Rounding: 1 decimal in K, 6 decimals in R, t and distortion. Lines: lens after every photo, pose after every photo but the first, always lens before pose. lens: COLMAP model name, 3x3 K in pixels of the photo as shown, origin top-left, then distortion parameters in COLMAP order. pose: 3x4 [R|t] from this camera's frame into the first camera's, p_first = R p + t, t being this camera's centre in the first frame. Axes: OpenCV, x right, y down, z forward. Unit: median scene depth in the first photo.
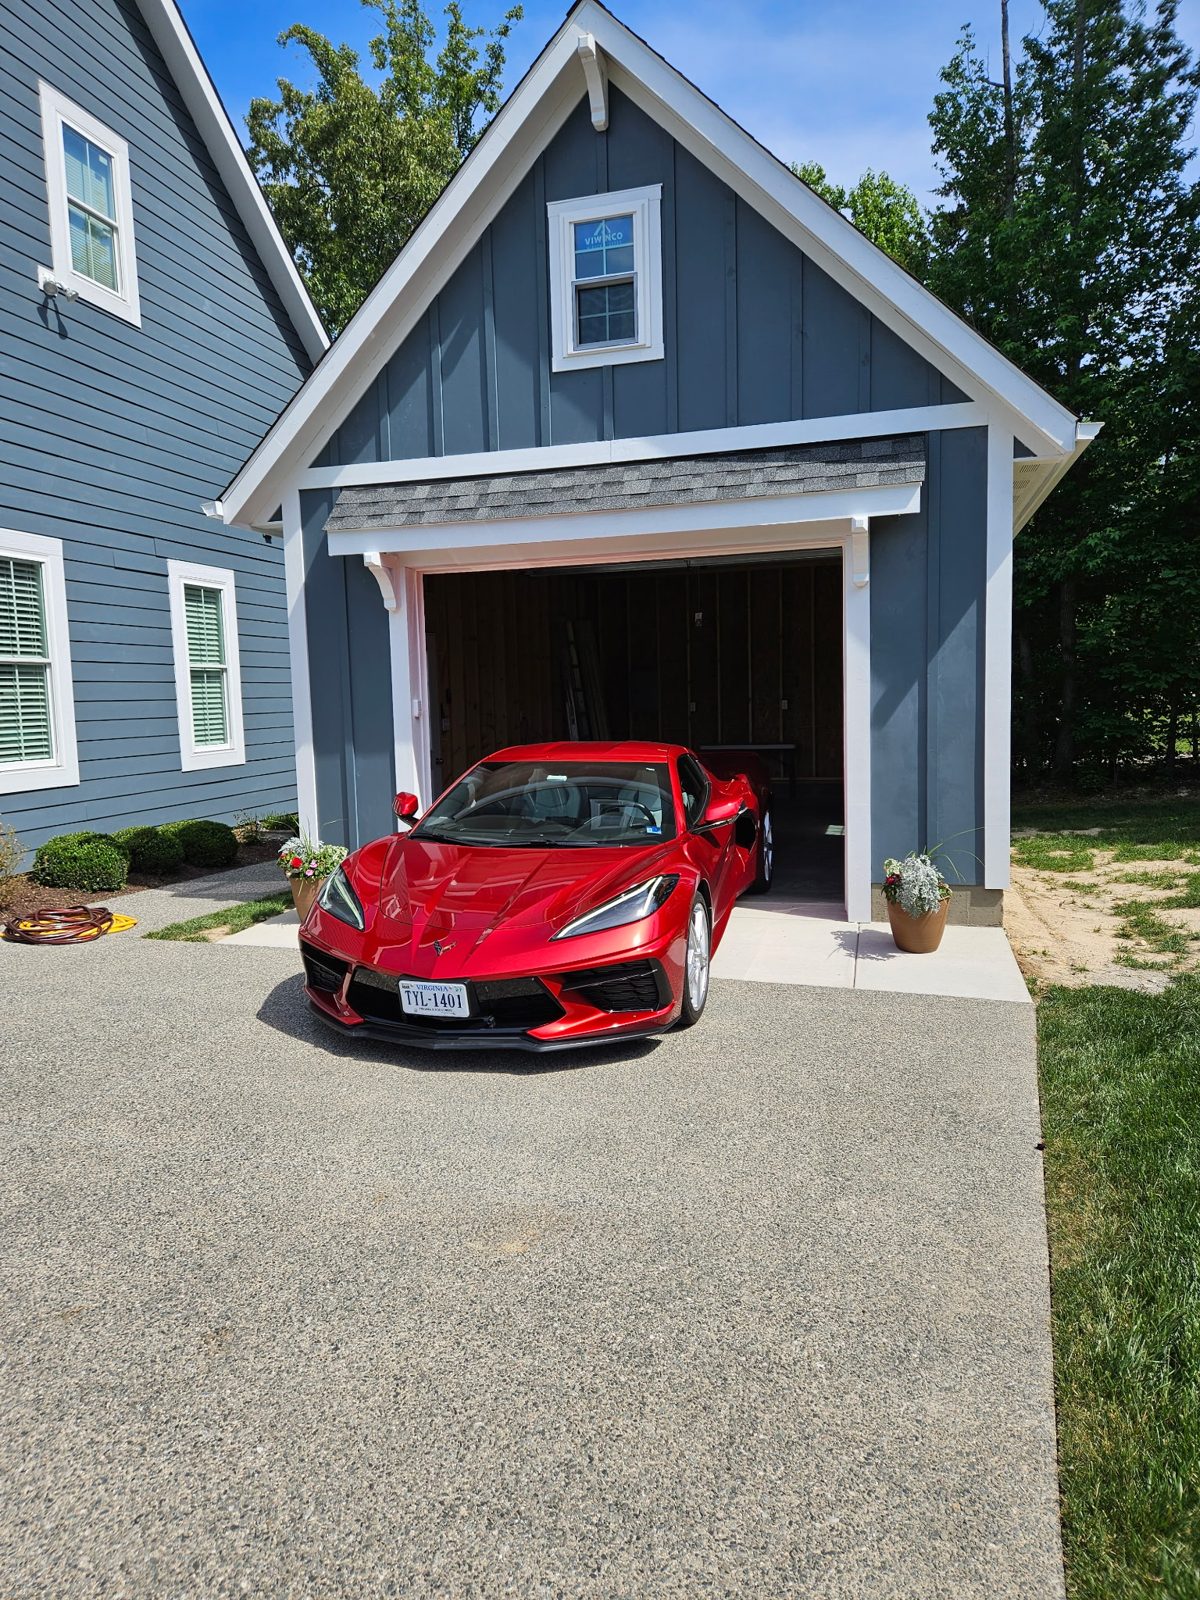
lens RADIAL K [[1096.9, 0, 600.0], [0, 1096.9, 800.0], [0, 0, 1]] dist [0.072786, -0.094292]
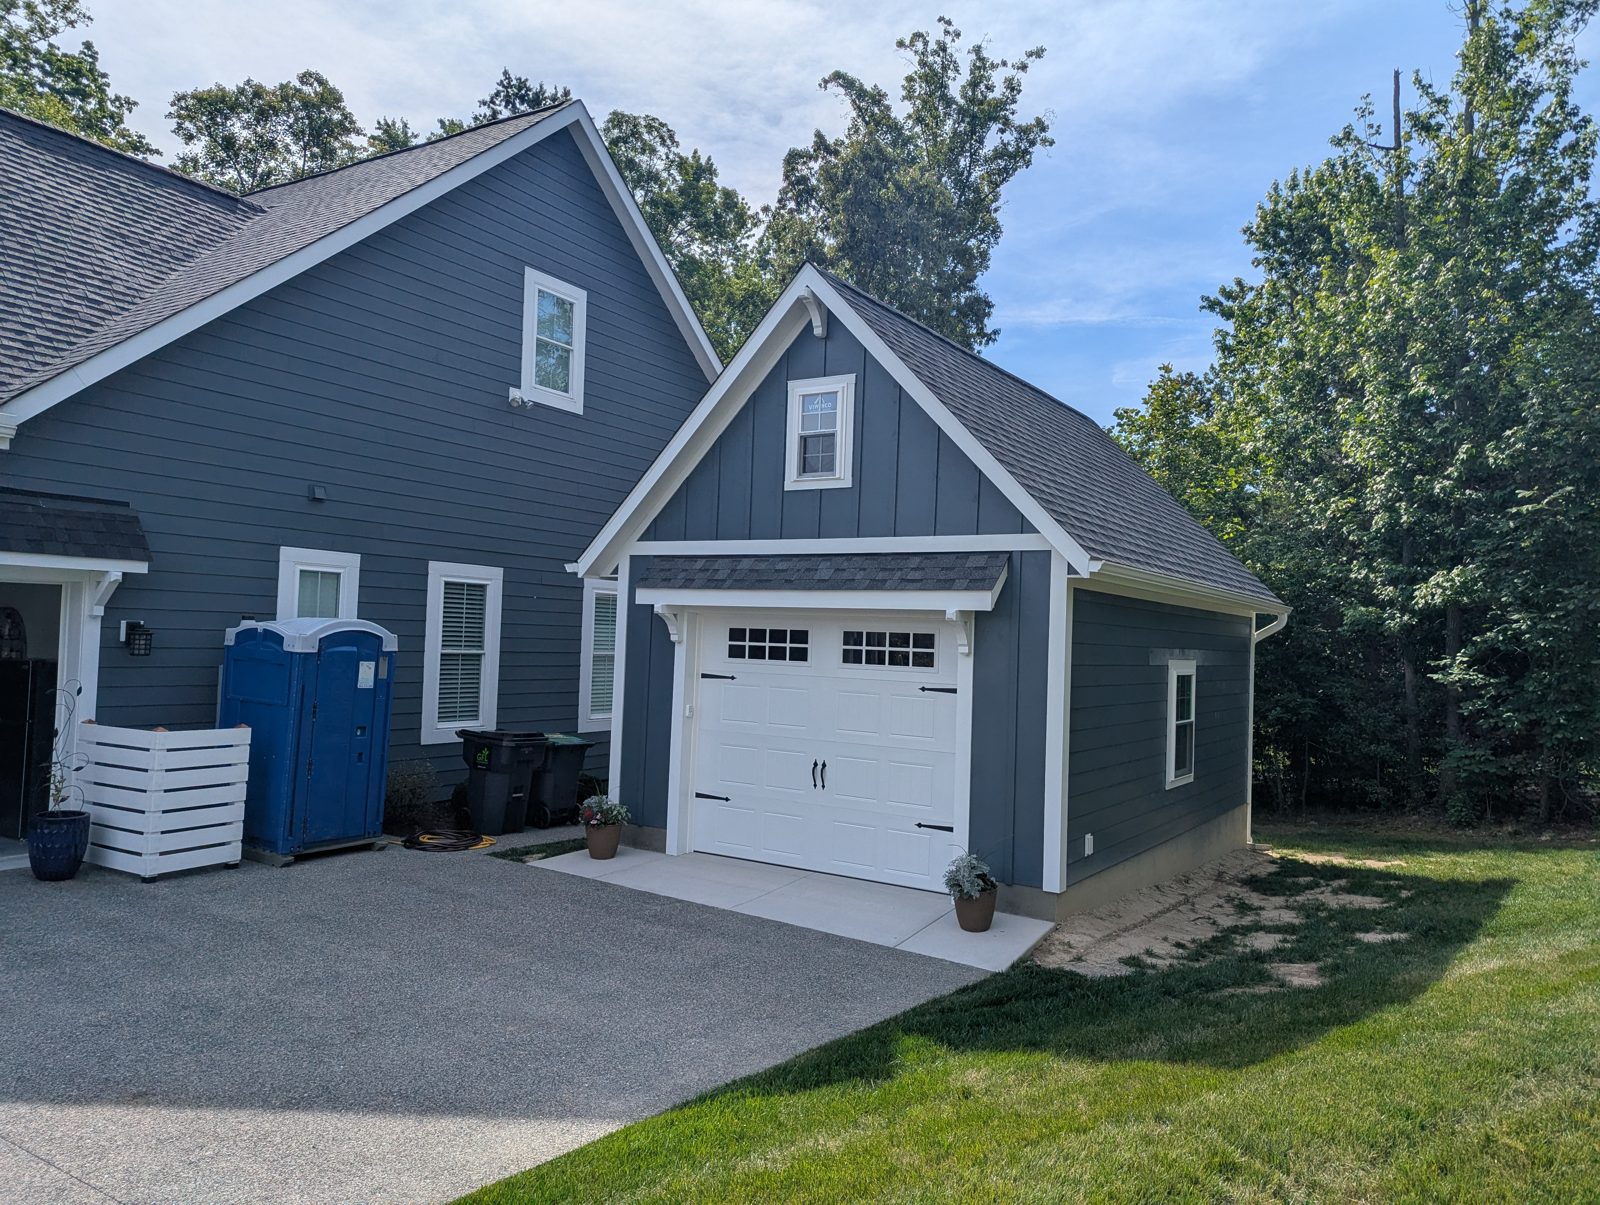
lens RADIAL K [[1112.4, 0, 800.0], [0, 1112.4, 602.5], [0, 0, 1]] dist [0.001150, -0.000224]
pose [[0.960417, 0.052506, -0.273573, 0.380451], [-0.090092, 0.987843, -0.126690, -0.058690], [0.263595, 0.146323, 0.953471, -0.358392]]
